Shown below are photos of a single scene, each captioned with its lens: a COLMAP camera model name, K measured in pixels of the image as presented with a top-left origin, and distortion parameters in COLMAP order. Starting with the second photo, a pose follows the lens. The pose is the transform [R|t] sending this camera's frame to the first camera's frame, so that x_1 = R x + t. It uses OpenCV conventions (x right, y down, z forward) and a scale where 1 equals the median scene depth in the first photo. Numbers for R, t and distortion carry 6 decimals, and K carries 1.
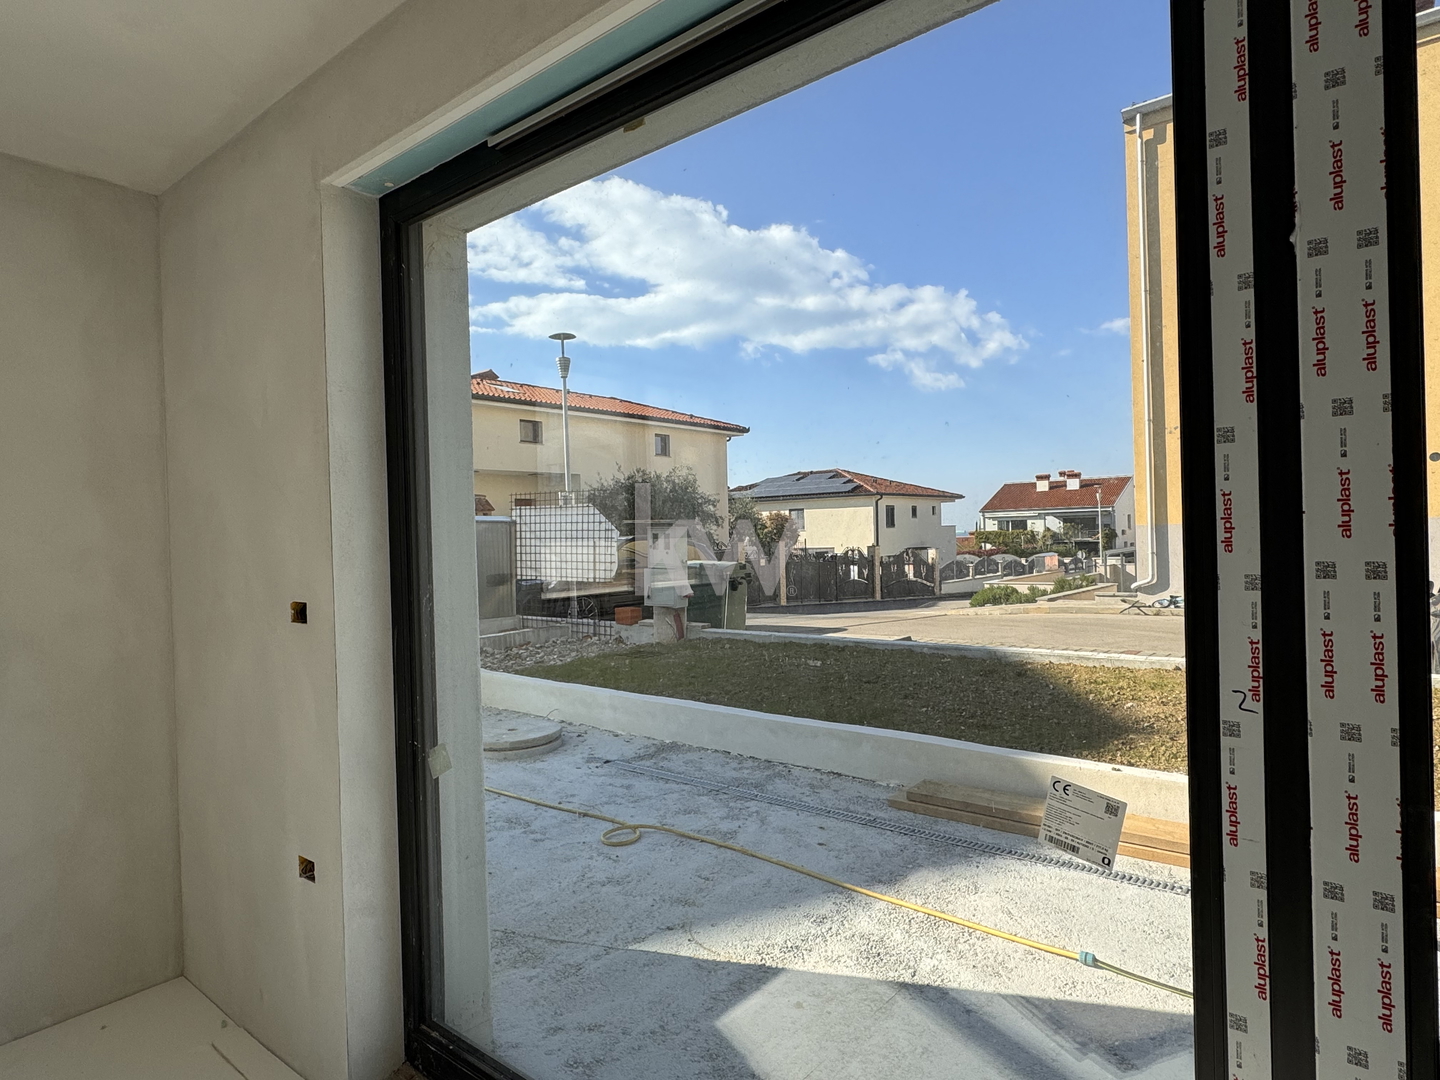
lens RADIAL K [[826.8, 0, 718.9], [0, 826.8, 540.3], [0, 0, 1]] dist [-0.000058, -0.000342]
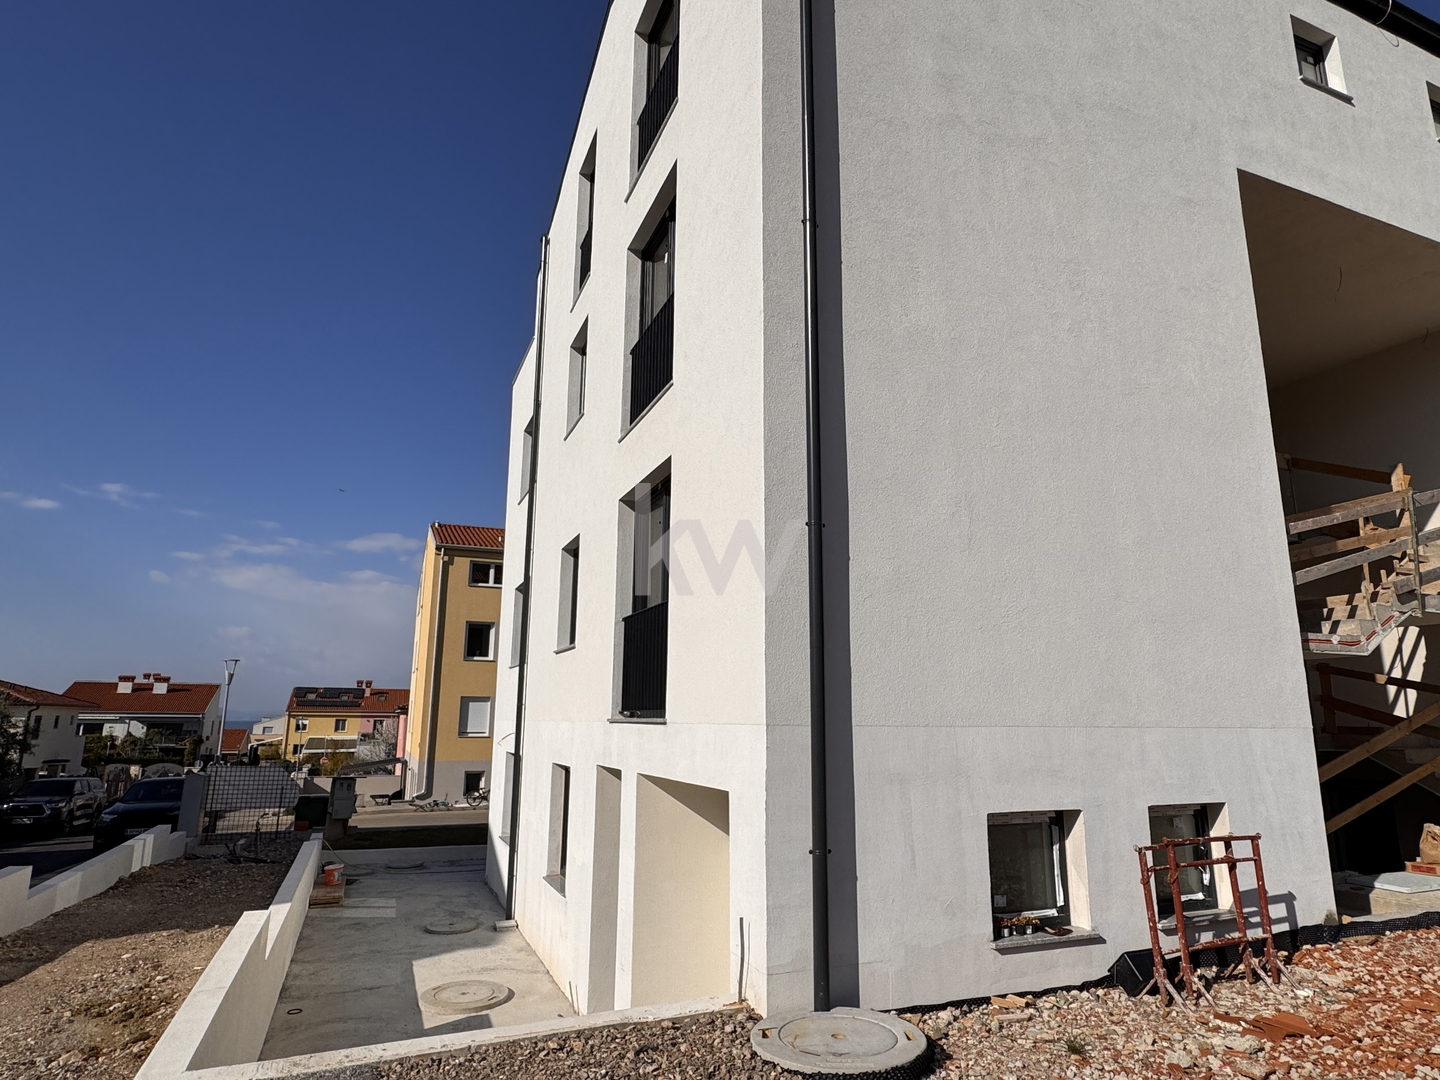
lens RADIAL K [[826.8, 0, 721.1], [0, 826.8, 540.2], [0, 0, 1]] dist [-0.000058, -0.000342]
pose [[0.473863, 0.216183, 0.853650, -0.150792], [-0.012778, 0.970984, -0.238804, -0.011436], [-0.880506, 0.102252, 0.462876, -0.087695]]
